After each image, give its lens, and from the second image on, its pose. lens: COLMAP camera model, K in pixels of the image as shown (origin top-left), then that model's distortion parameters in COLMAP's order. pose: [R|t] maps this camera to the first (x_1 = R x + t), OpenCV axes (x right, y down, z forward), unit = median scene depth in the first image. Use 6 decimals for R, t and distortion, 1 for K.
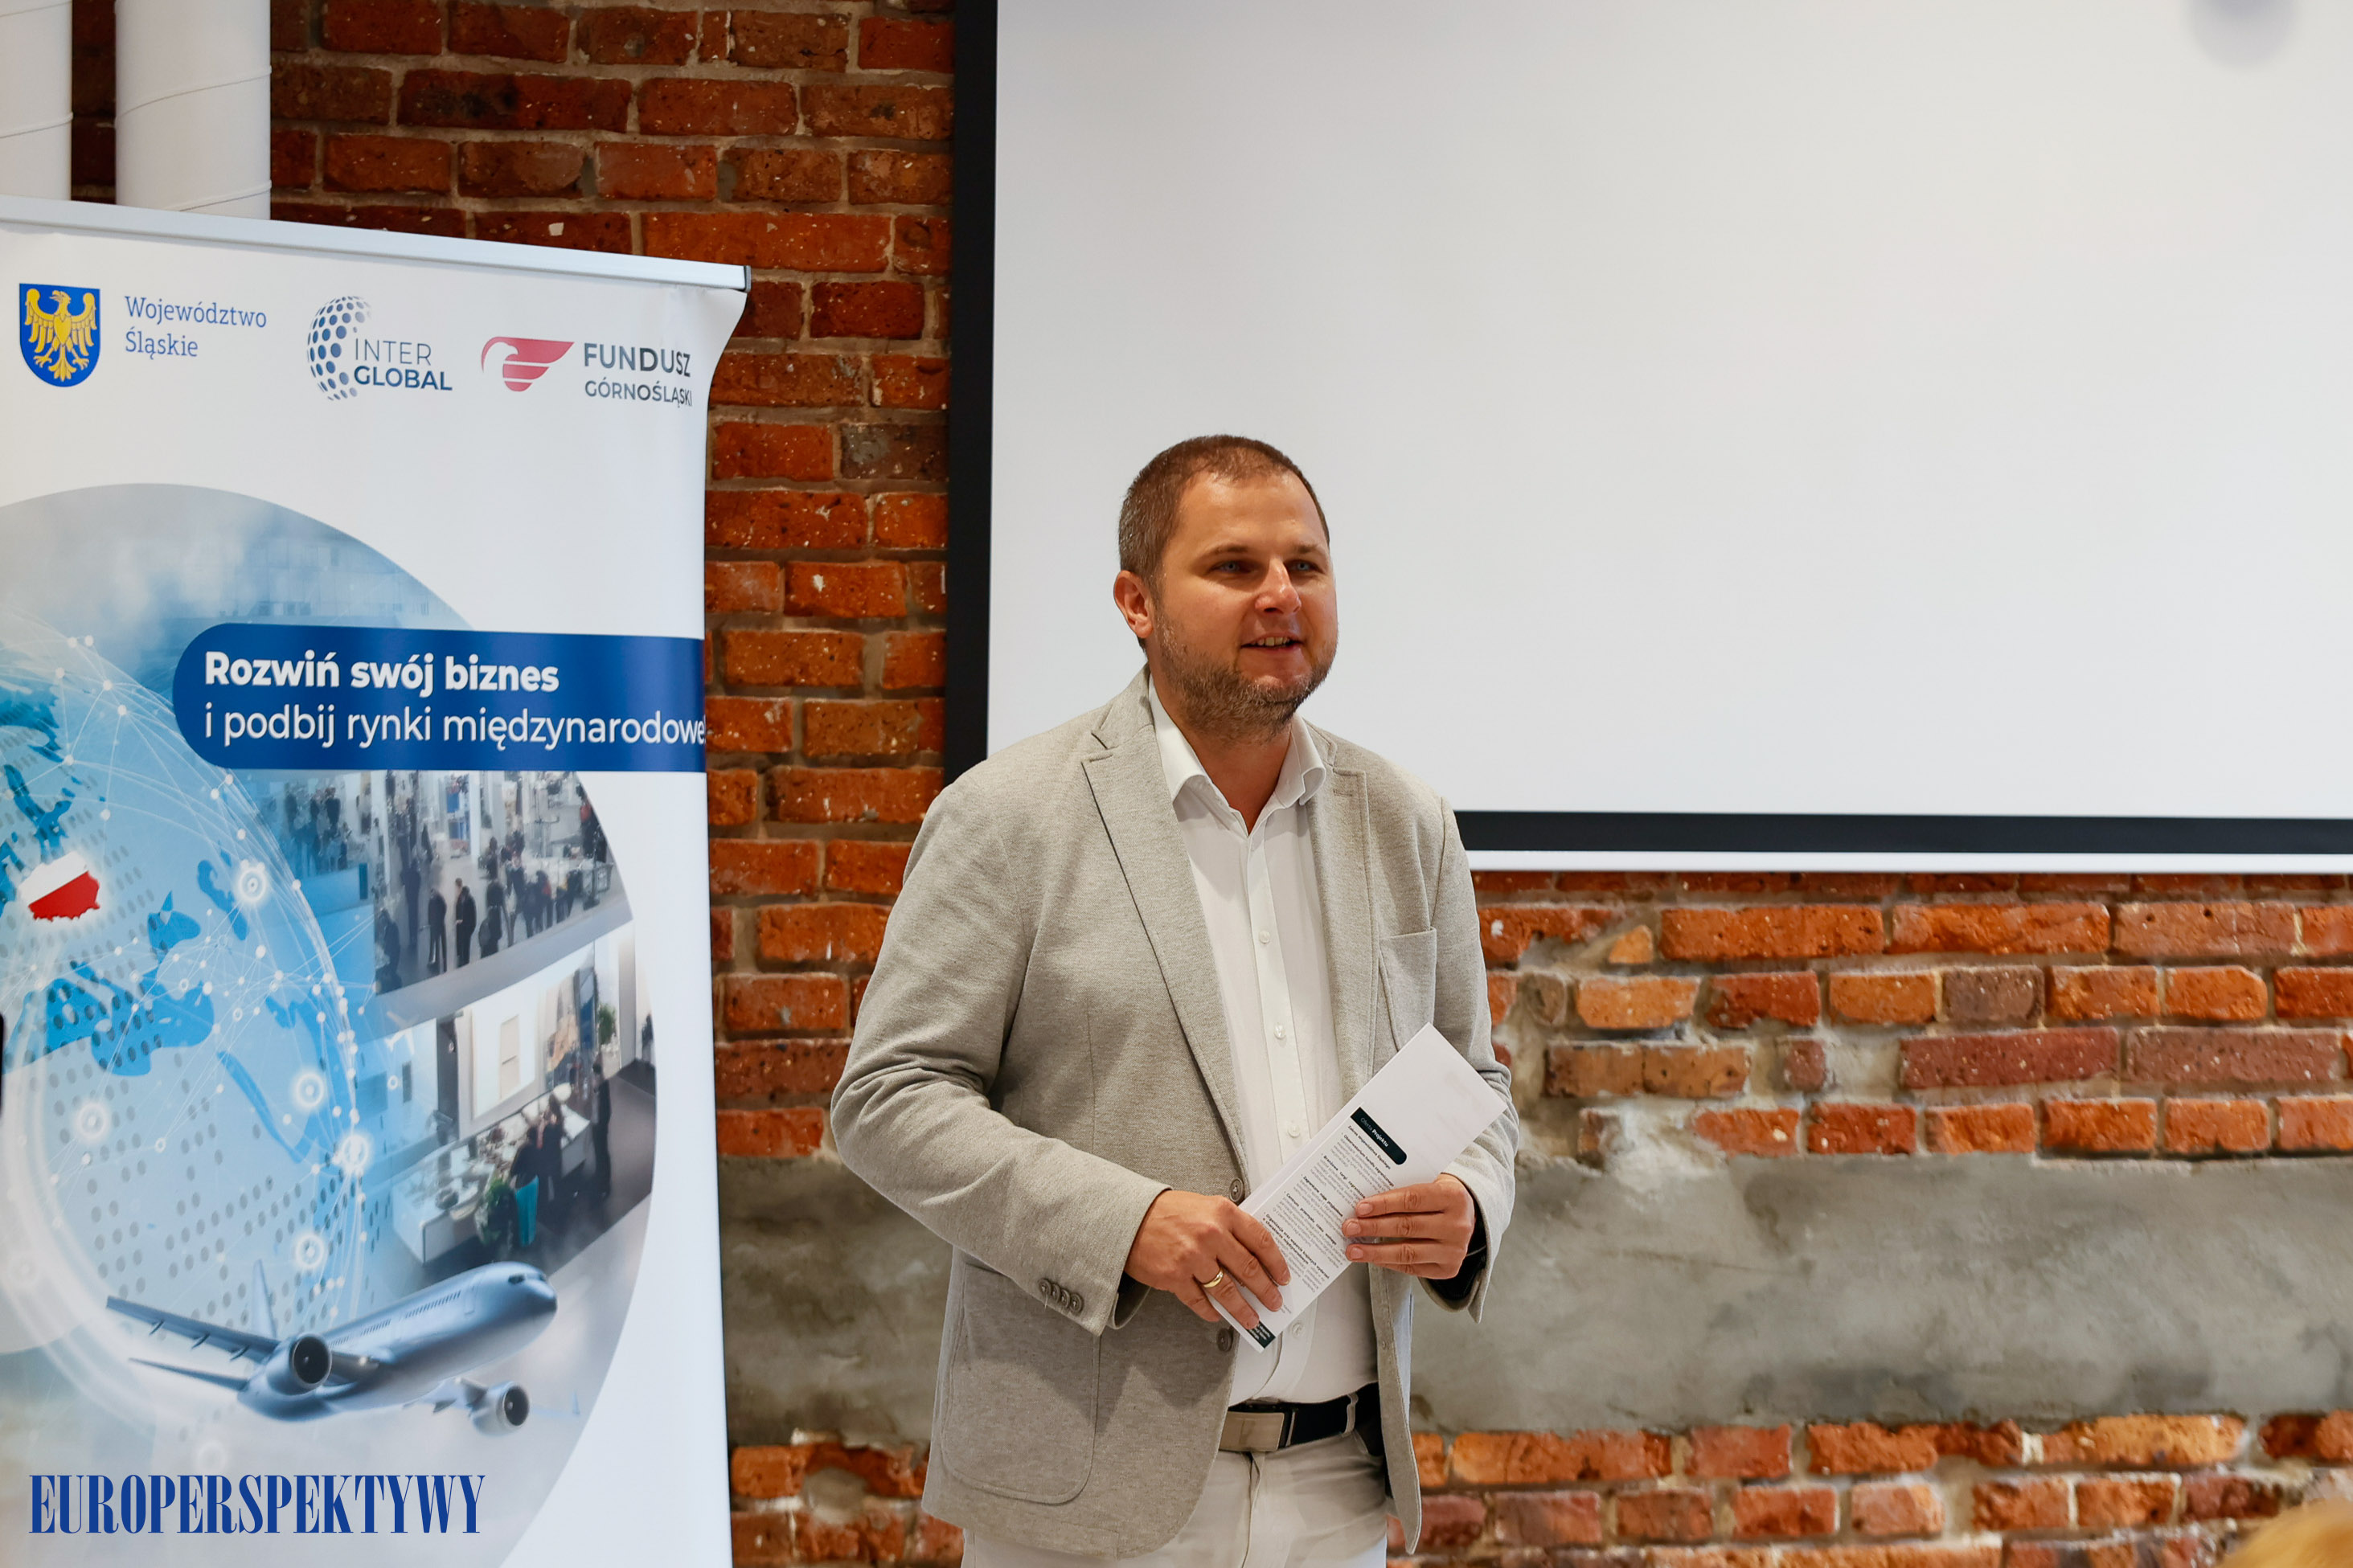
lens RADIAL K [[5568.2, 0, 1179.1], [0, 5568.2, 784.1], [0, 0, 1]] dist [-0.018002, 0.283013]
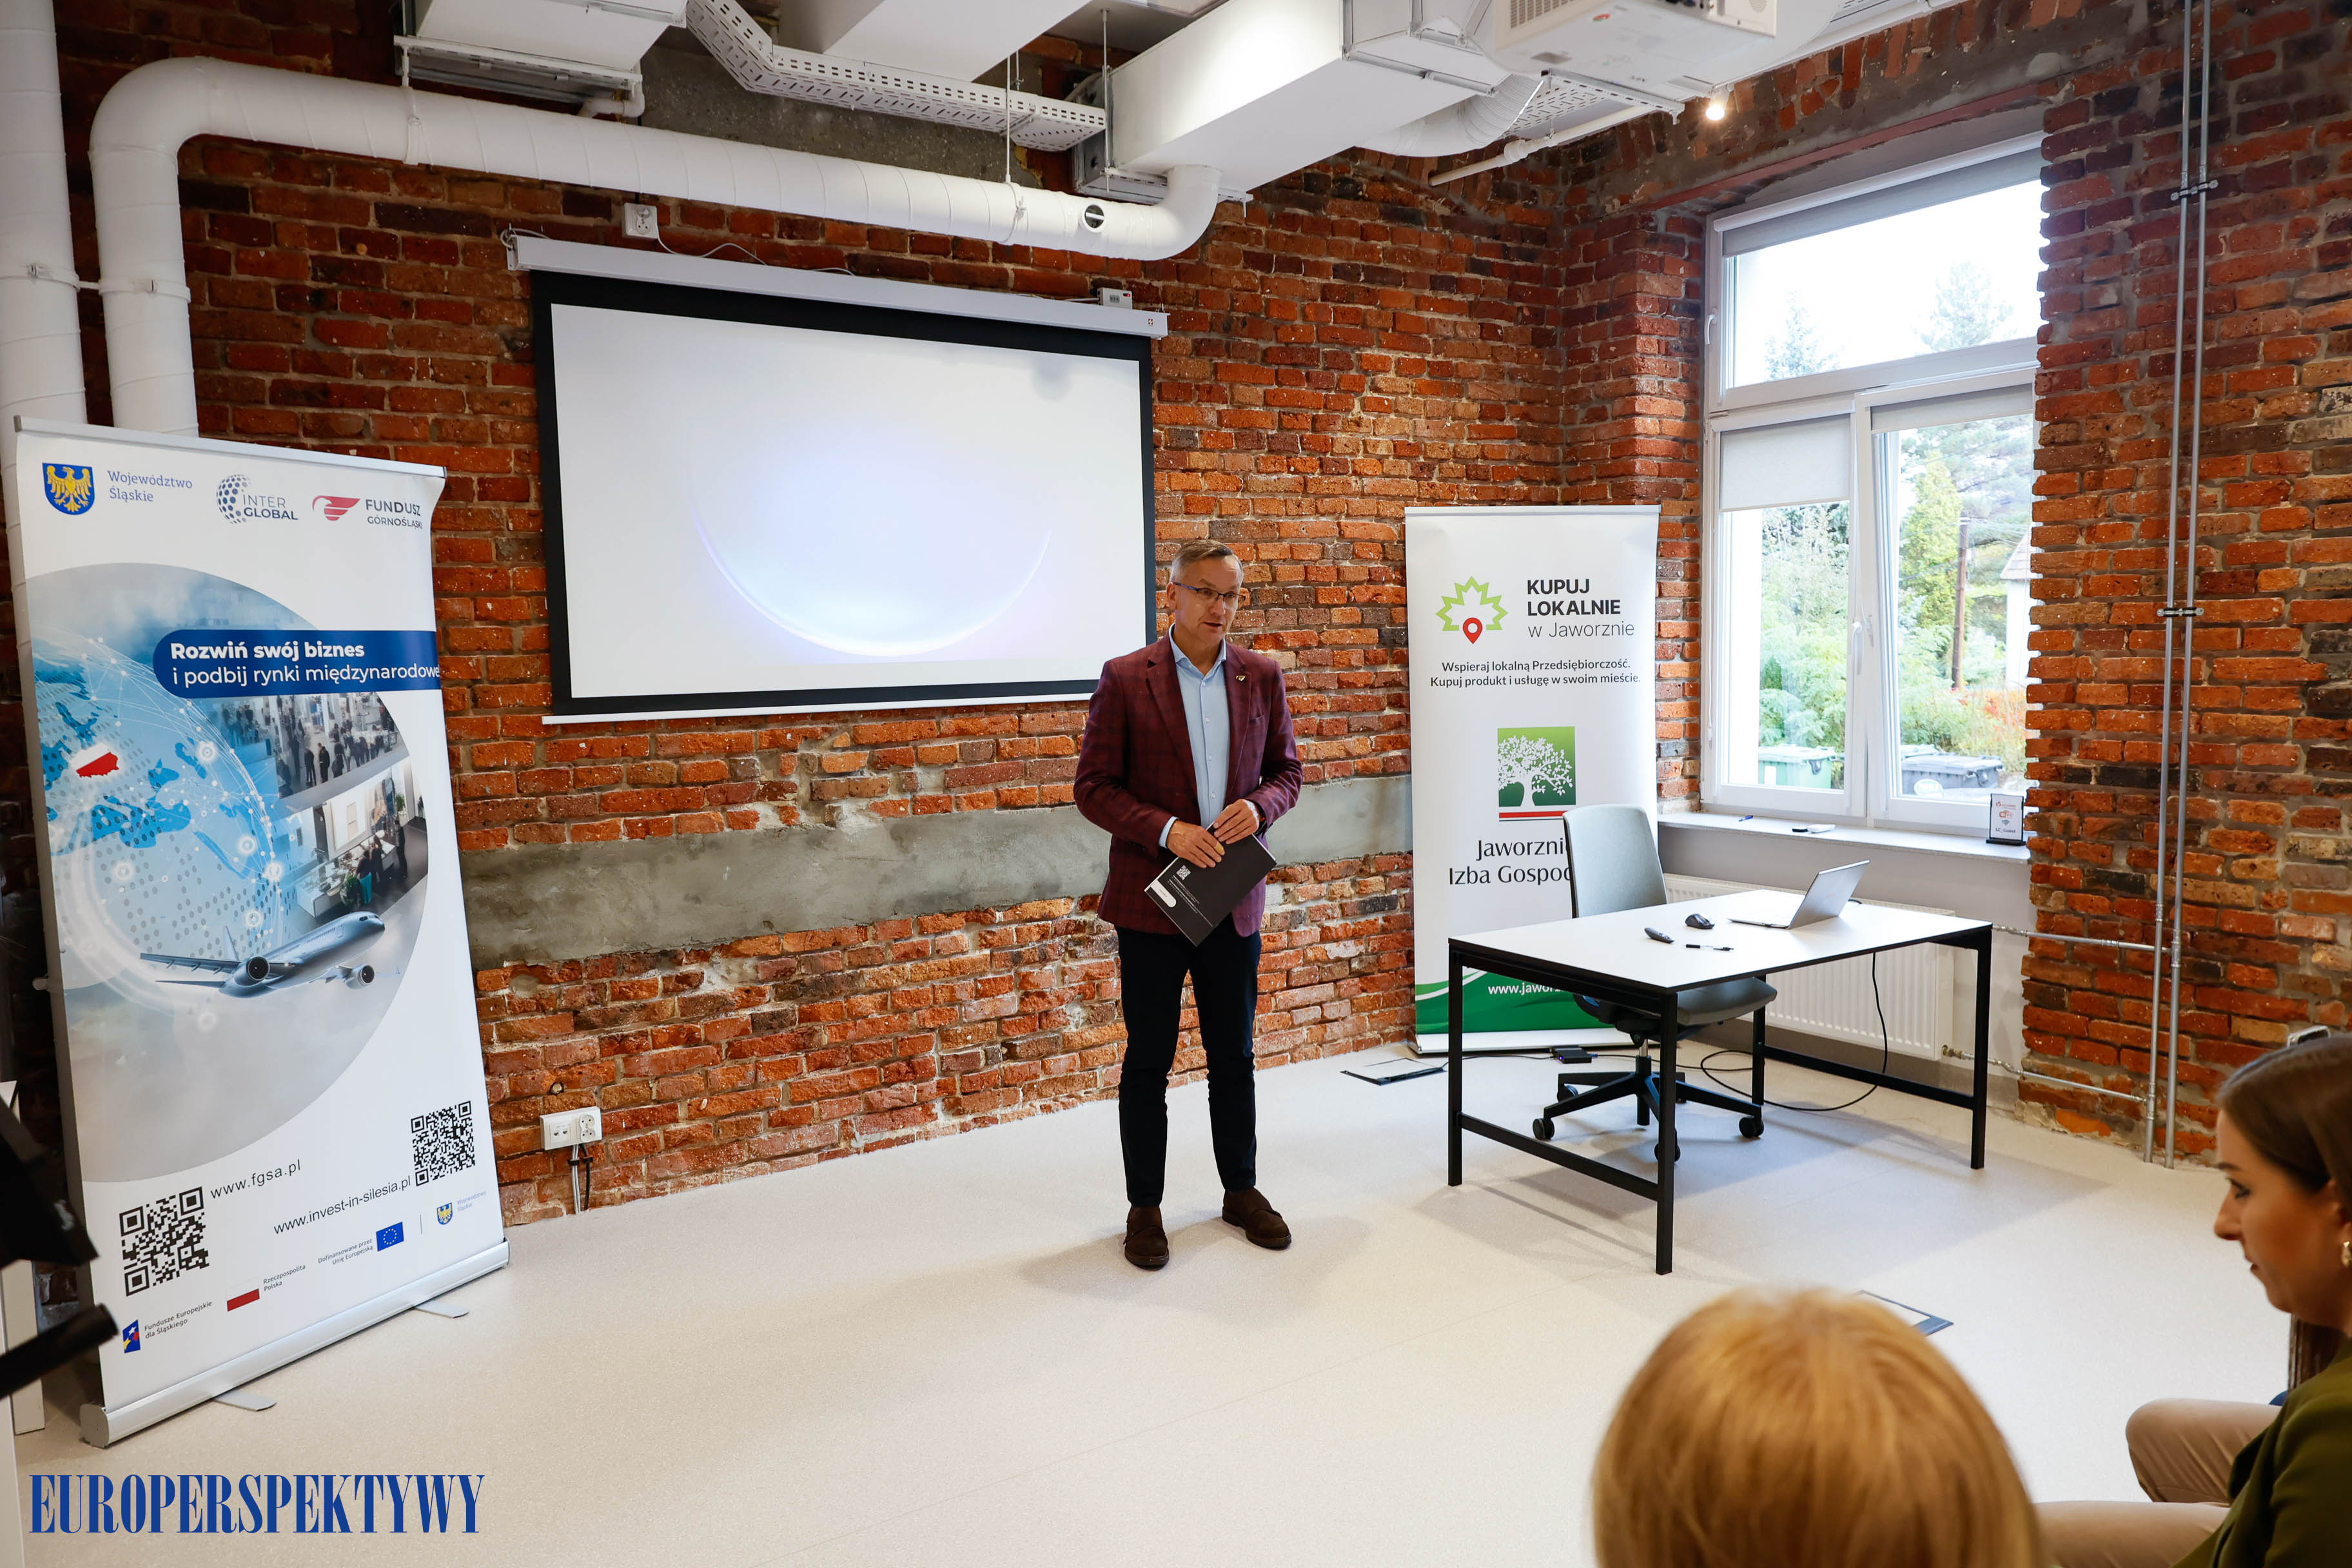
lens RADIAL K [[1552.8, 0, 1167.8], [0, 1552.8, 783.4], [0, 0, 1]] dist [-0.004938, 0.006337]
pose [[0.944767, -0.060735, 0.322065, -0.009135], [0.035867, 0.995937, 0.082598, -0.005057], [-0.325773, -0.066485, 0.943107, 0.269076]]
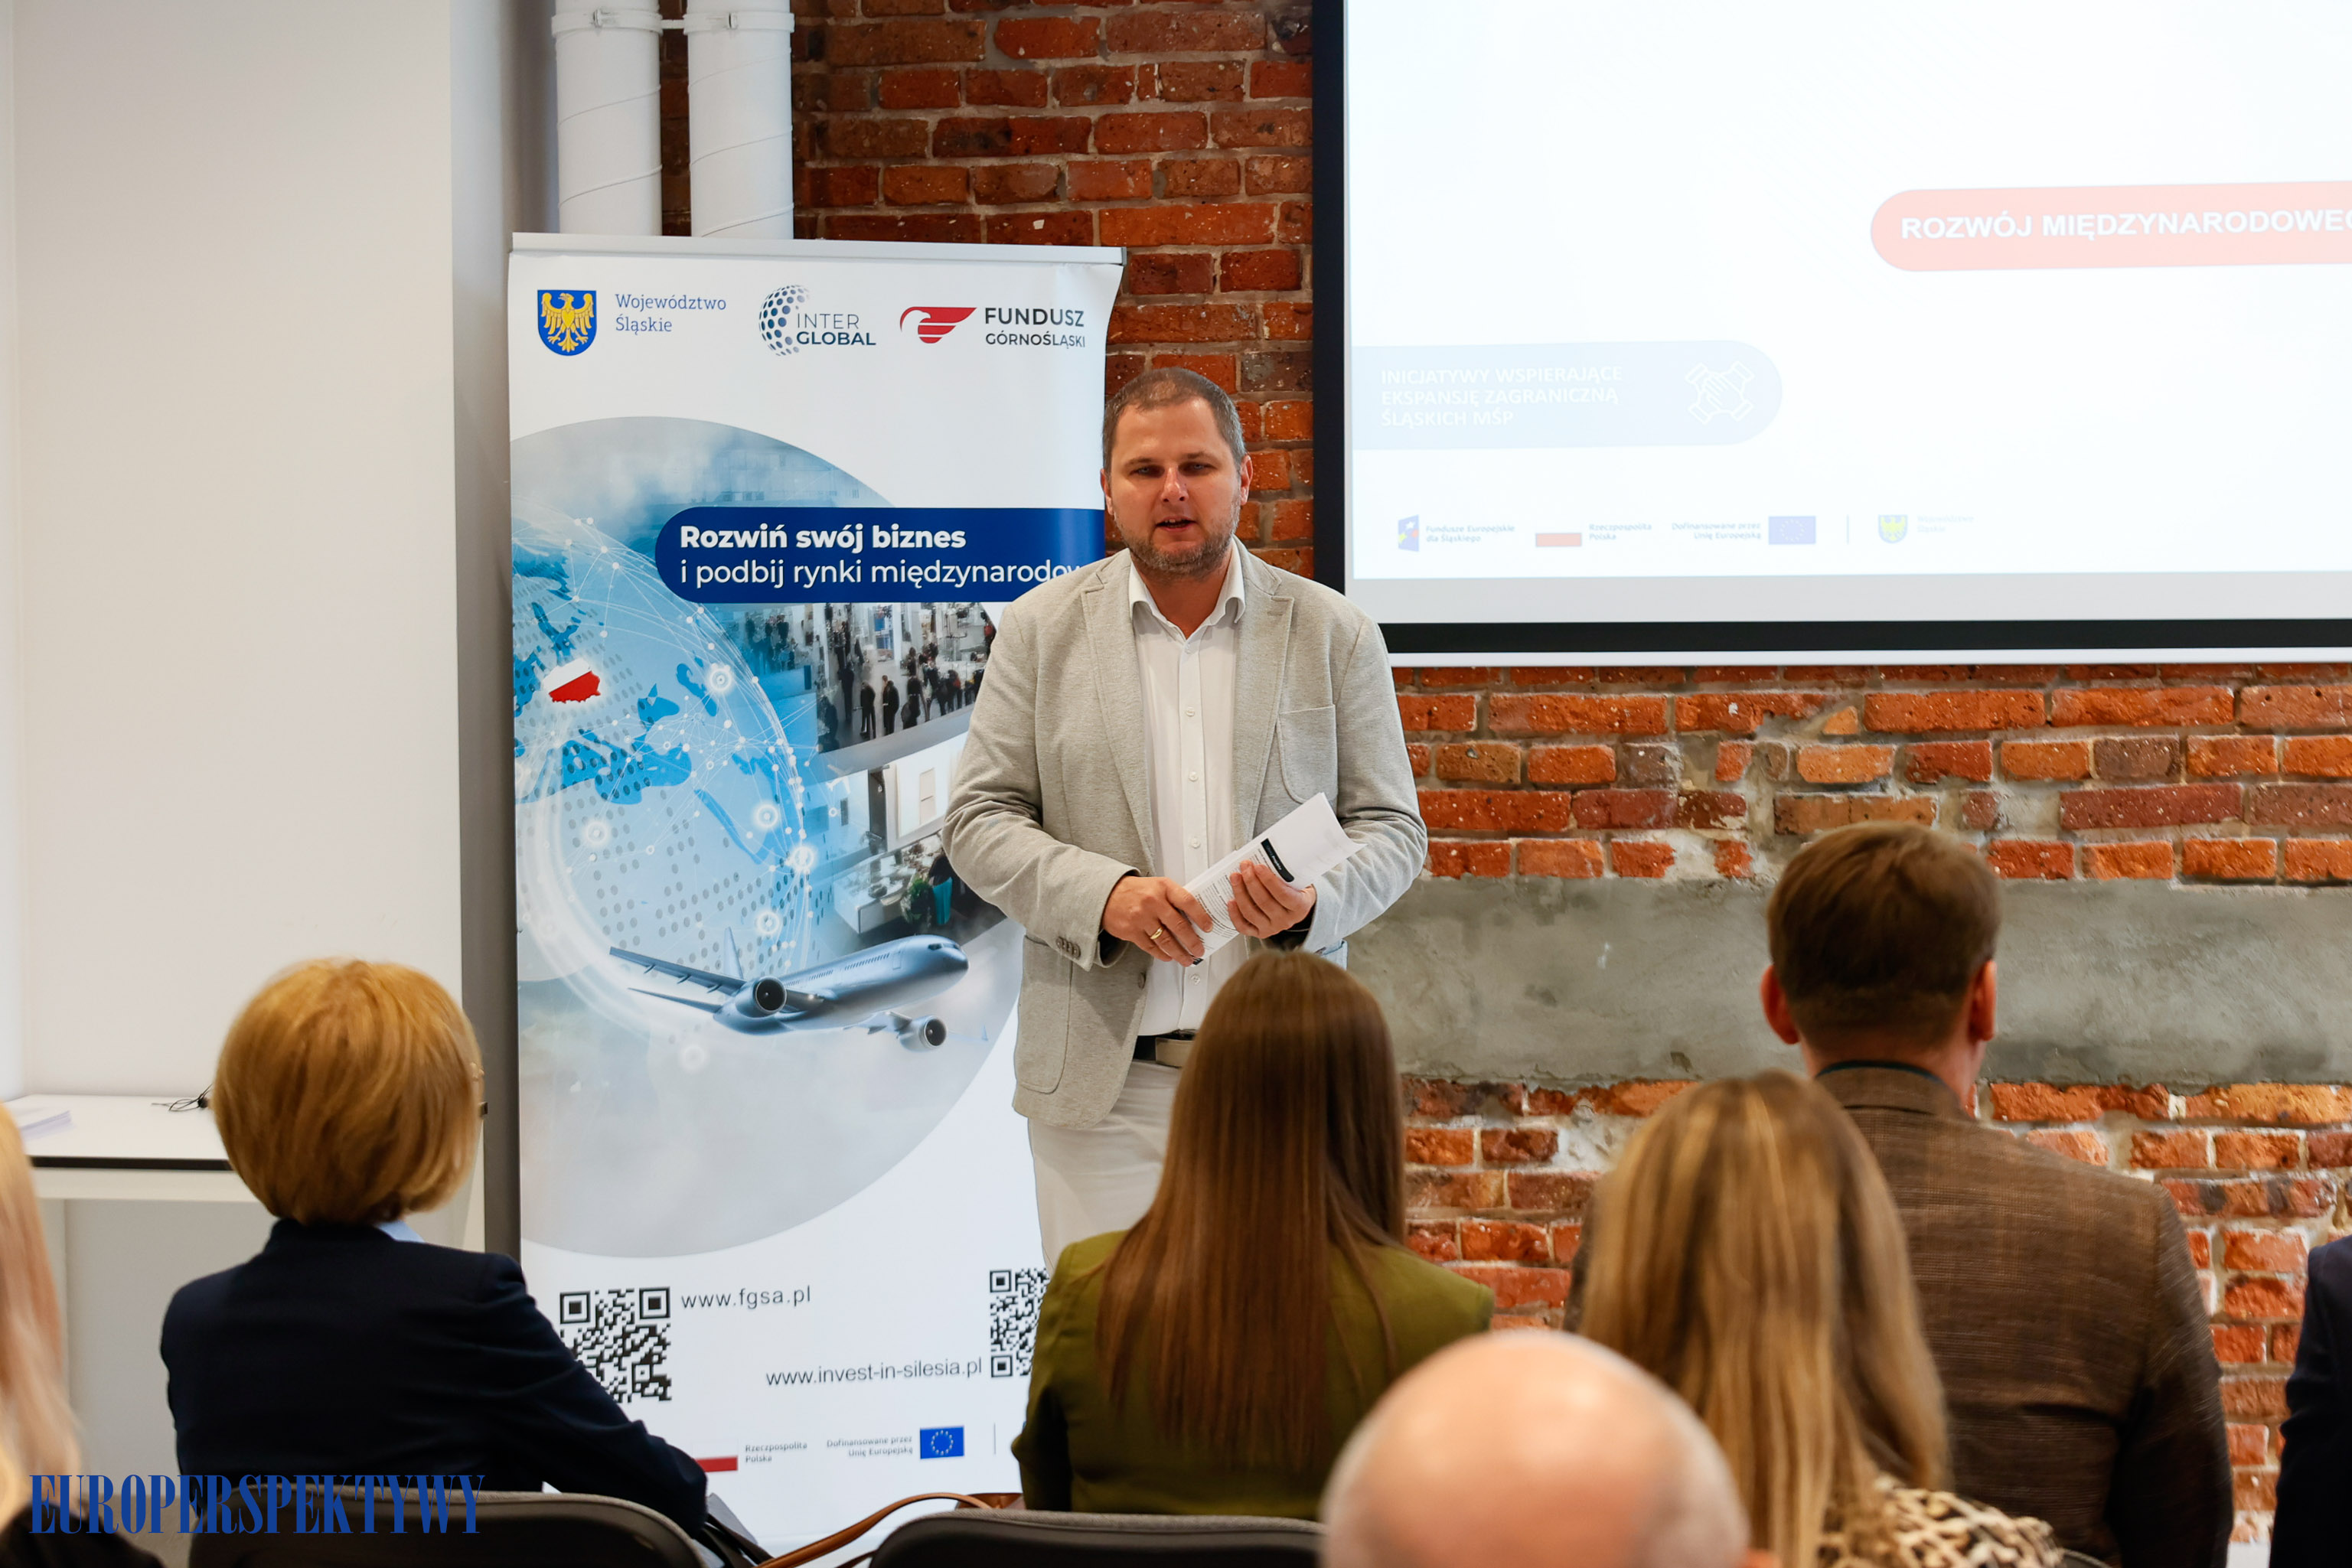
lens RADIAL K [[5241.3, 0, 1181.1], [0, 5241.3, 868.6], [0, 0, 1]] dist [0.034175, -0.041935]
pose [[0.915425, 0.003940, -0.402470, 0.441348], [0.013429, 0.999096, 0.040324, 0.011495], [0.402265, -0.042319, 0.914545, -0.216084]]
